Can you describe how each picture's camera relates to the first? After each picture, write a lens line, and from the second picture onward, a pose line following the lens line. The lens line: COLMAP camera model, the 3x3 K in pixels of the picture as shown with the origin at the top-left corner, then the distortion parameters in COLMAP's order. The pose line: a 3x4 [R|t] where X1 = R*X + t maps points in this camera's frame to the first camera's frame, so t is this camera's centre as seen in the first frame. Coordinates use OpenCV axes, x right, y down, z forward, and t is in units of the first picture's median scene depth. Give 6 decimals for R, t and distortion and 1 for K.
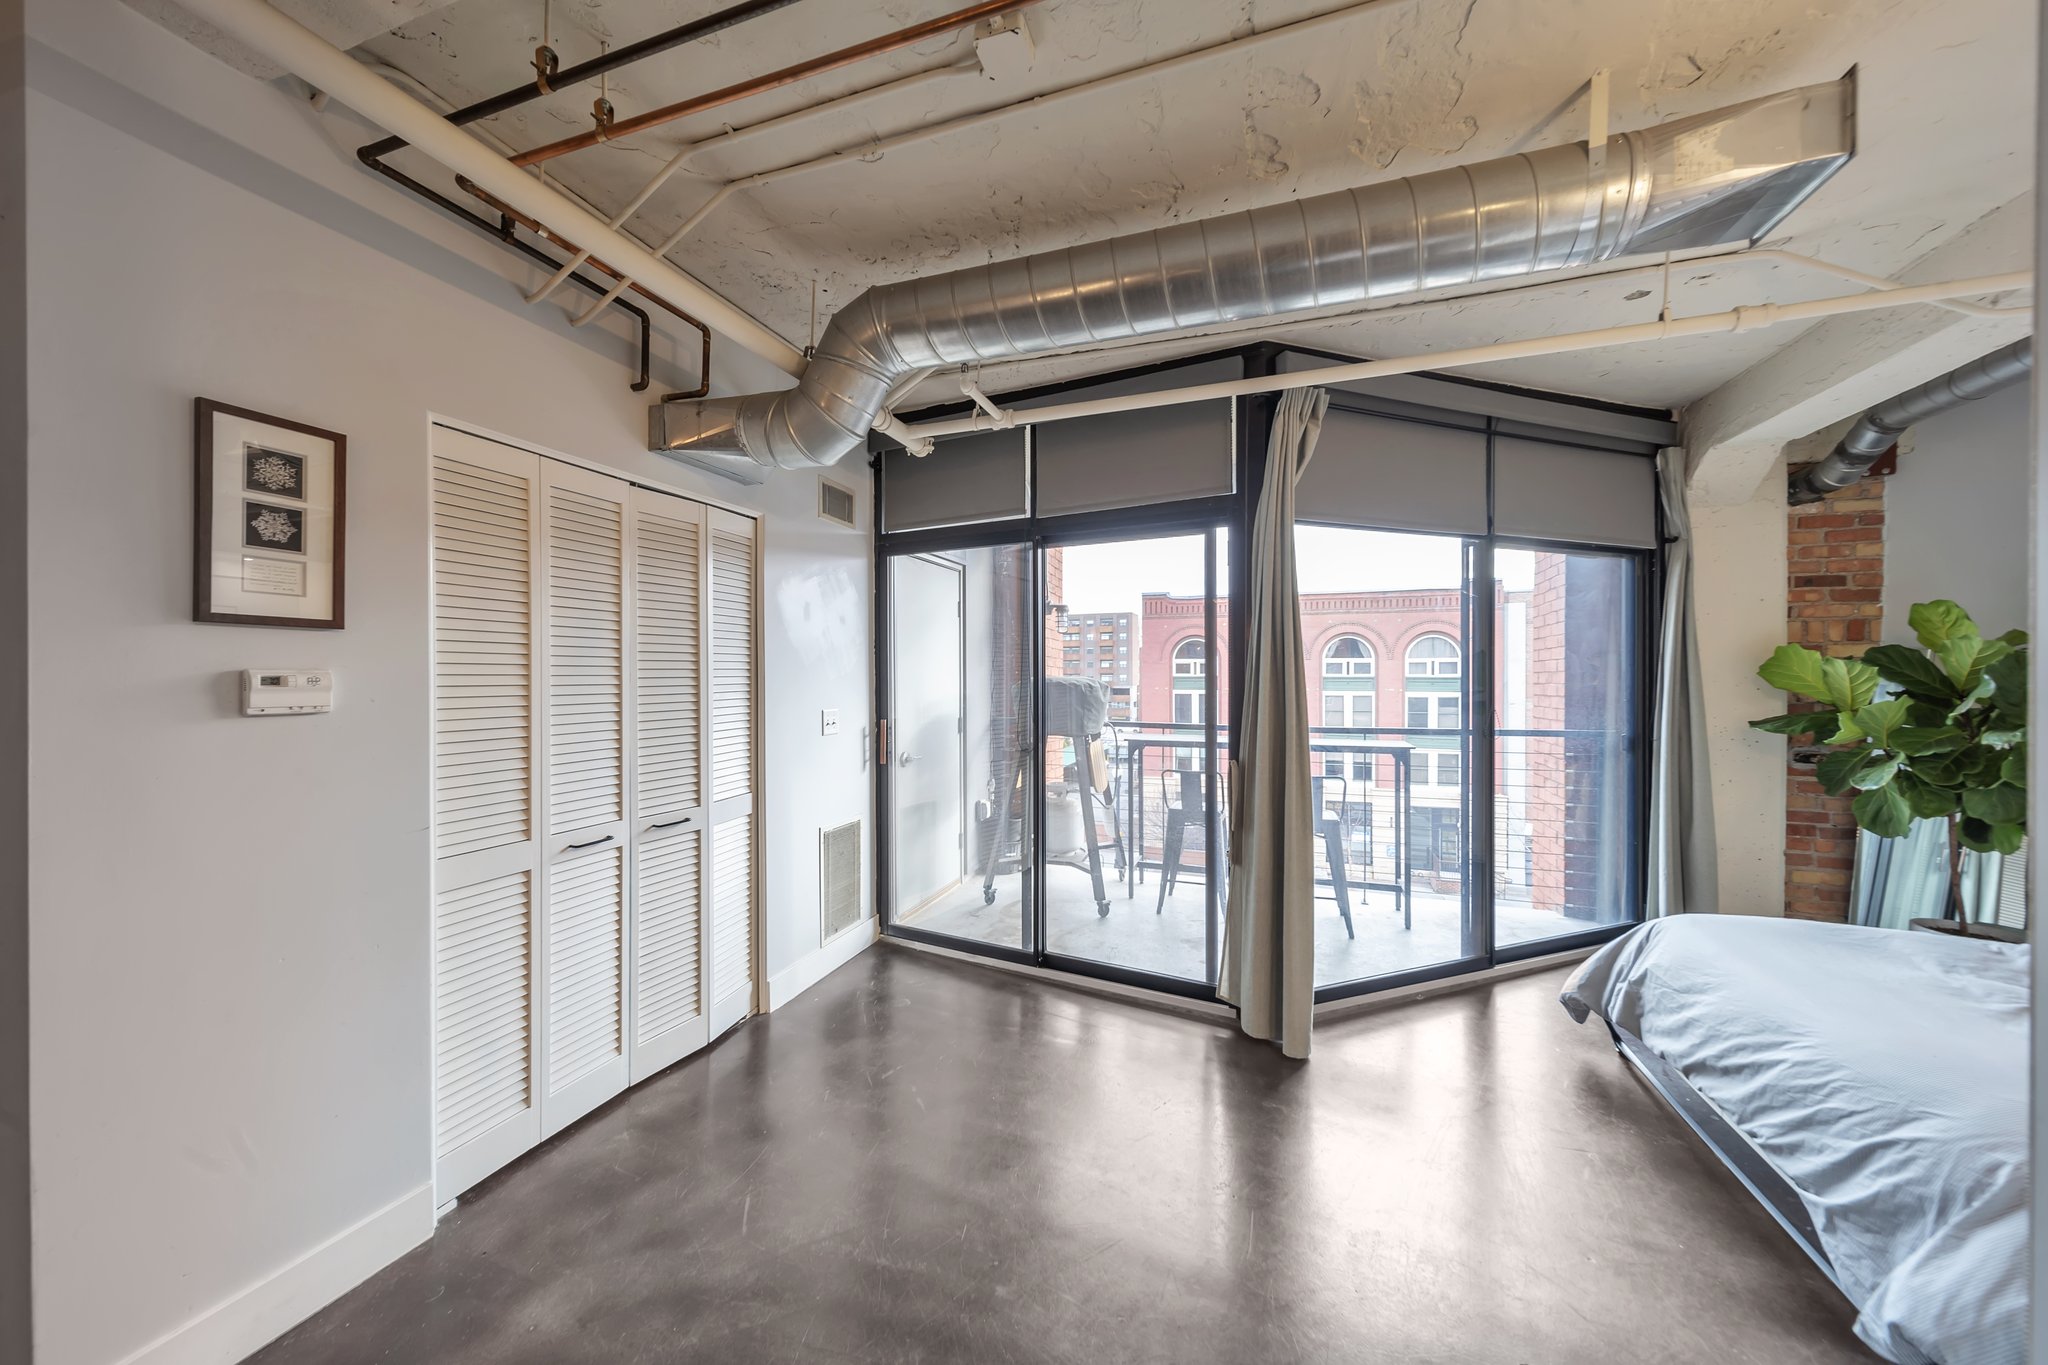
lens RADIAL K [[707.6, 0, 1017.3], [0, 707.6, 678.4], [0, 0, 1]] dist [0.003976, -0.002669]
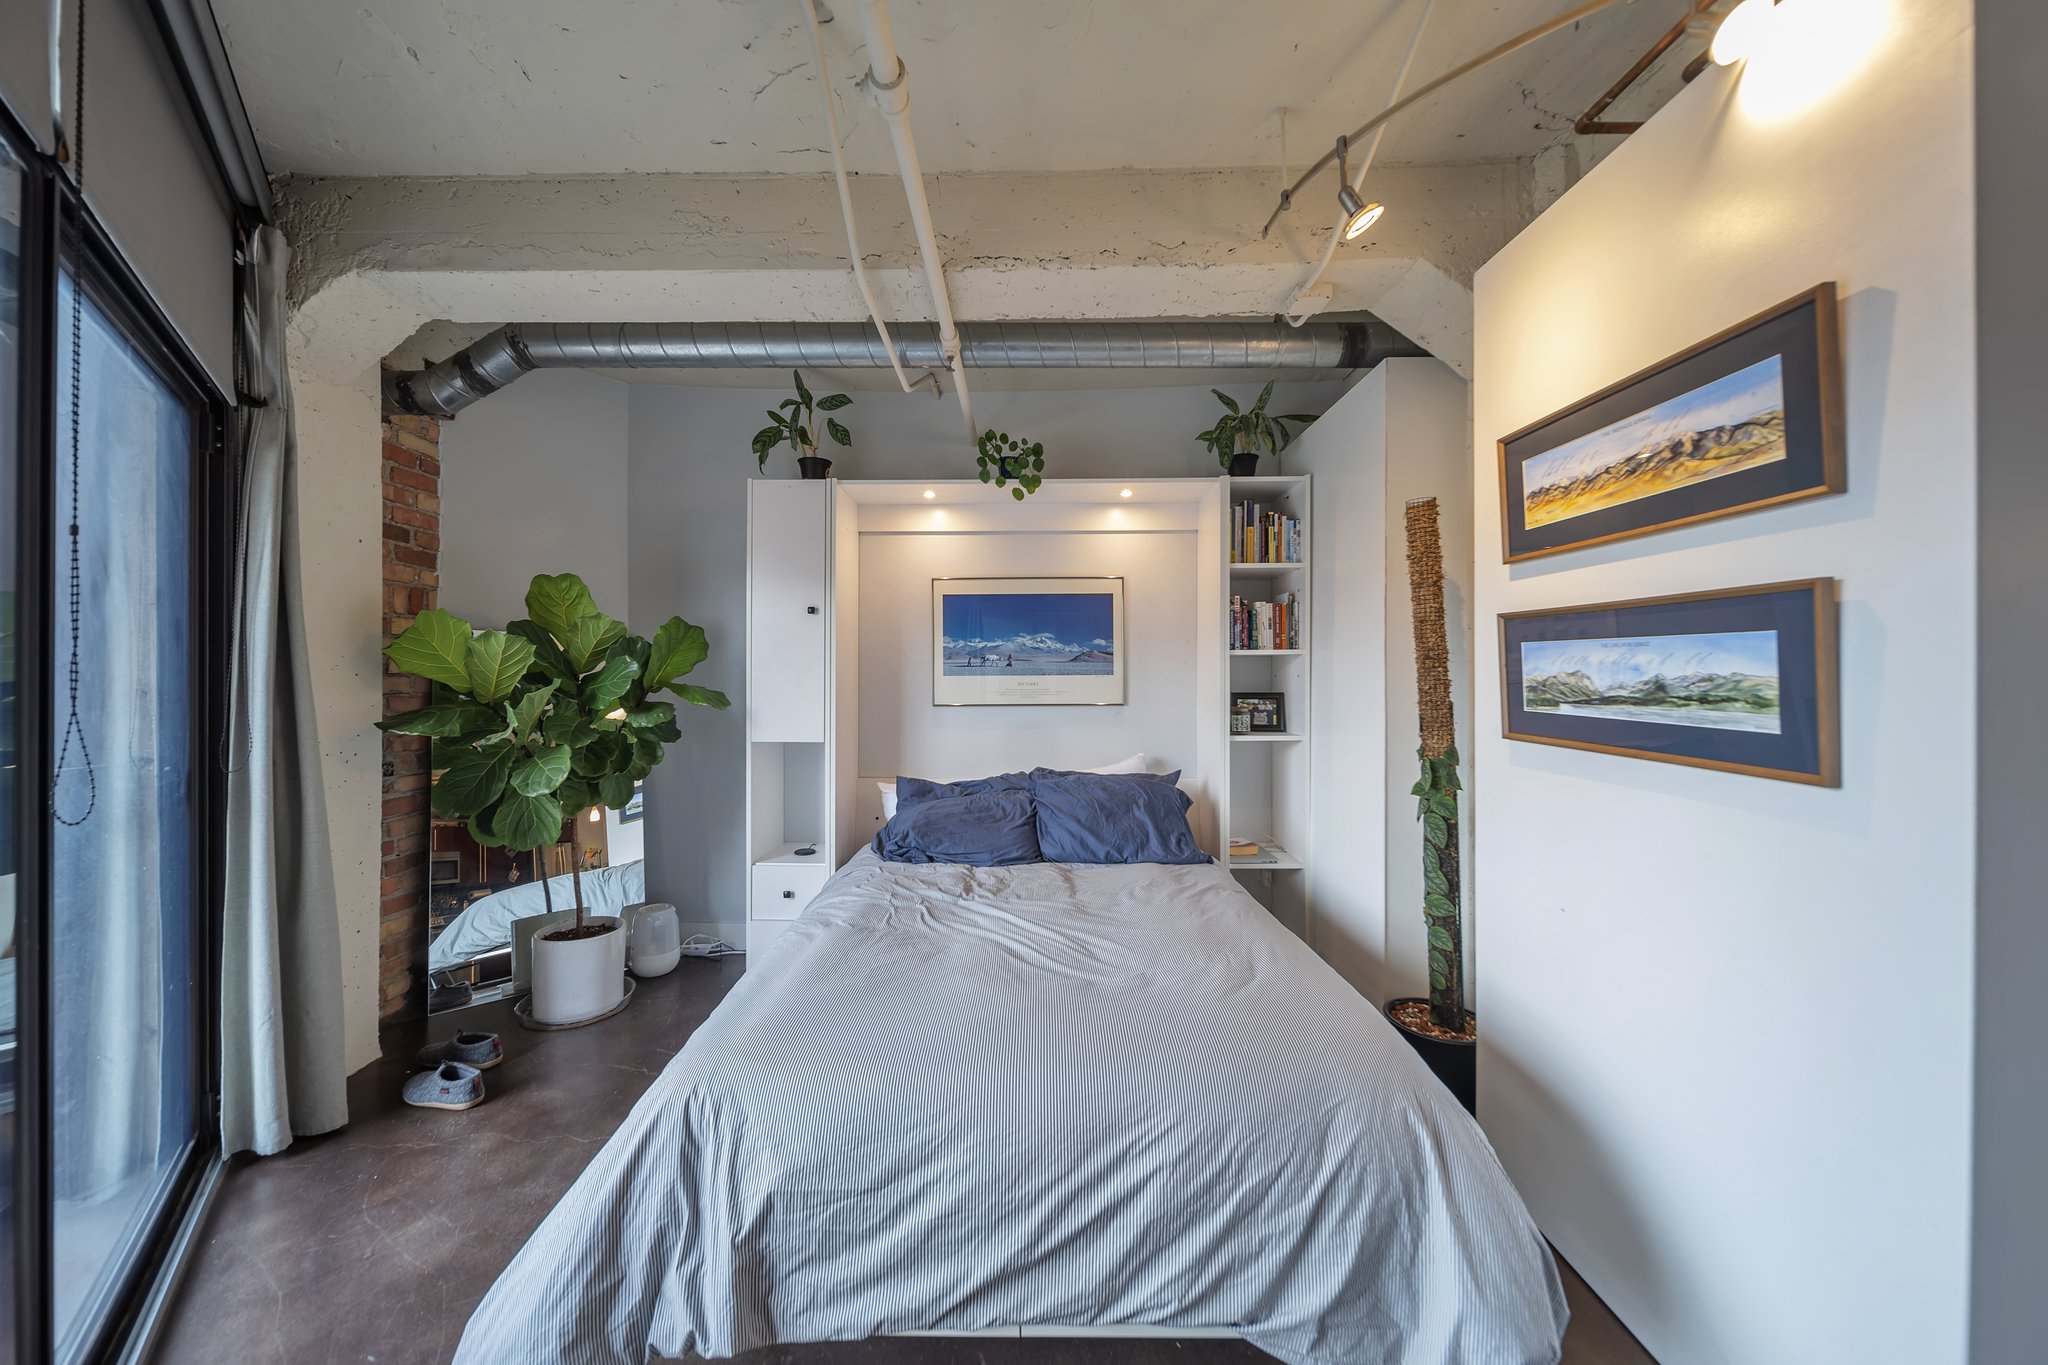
lens RADIAL K [[707.6, 0, 1019.2], [0, 707.6, 673.8], [0, 0, 1]] dist [0.003976, -0.002669]
pose [[-0.334798, 0.006956, 0.942264, 0.243304], [0.007572, 0.999960, -0.004691, 0.025240], [-0.942260, 0.005564, -0.334837, 0.720239]]
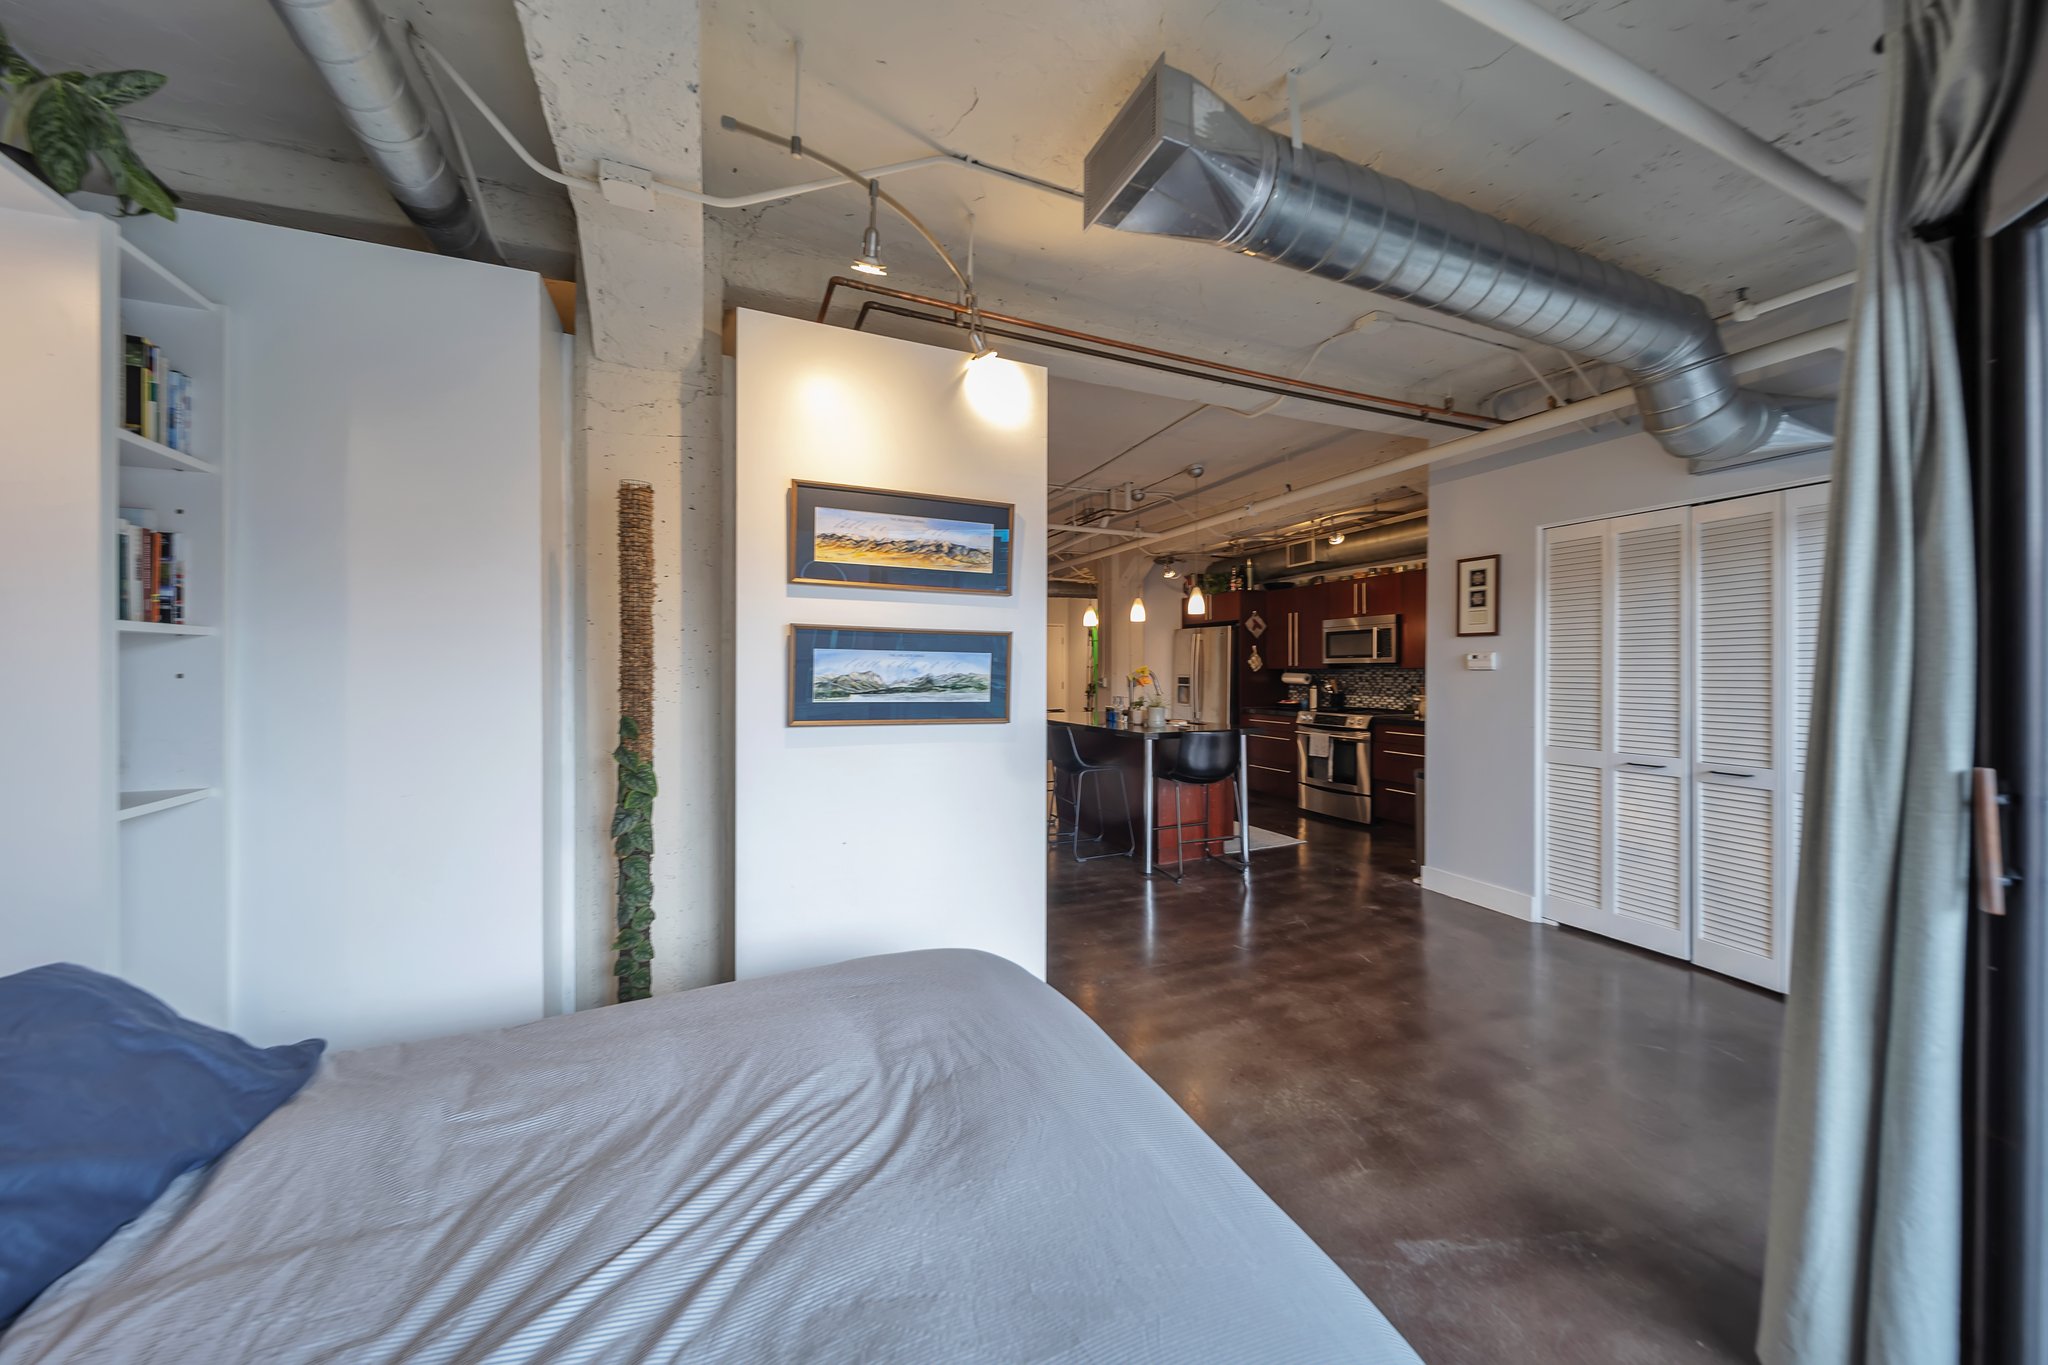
lens RADIAL K [[707.6, 0, 1015.4], [0, 707.6, 675.1], [0, 0, 1]] dist [0.003976, -0.002669]
pose [[-0.725515, 0.008362, -0.688155, 0.946185], [-0.001081, 0.999911, 0.013289, 0.018194], [0.688205, 0.010385, -0.725442, 0.810183]]
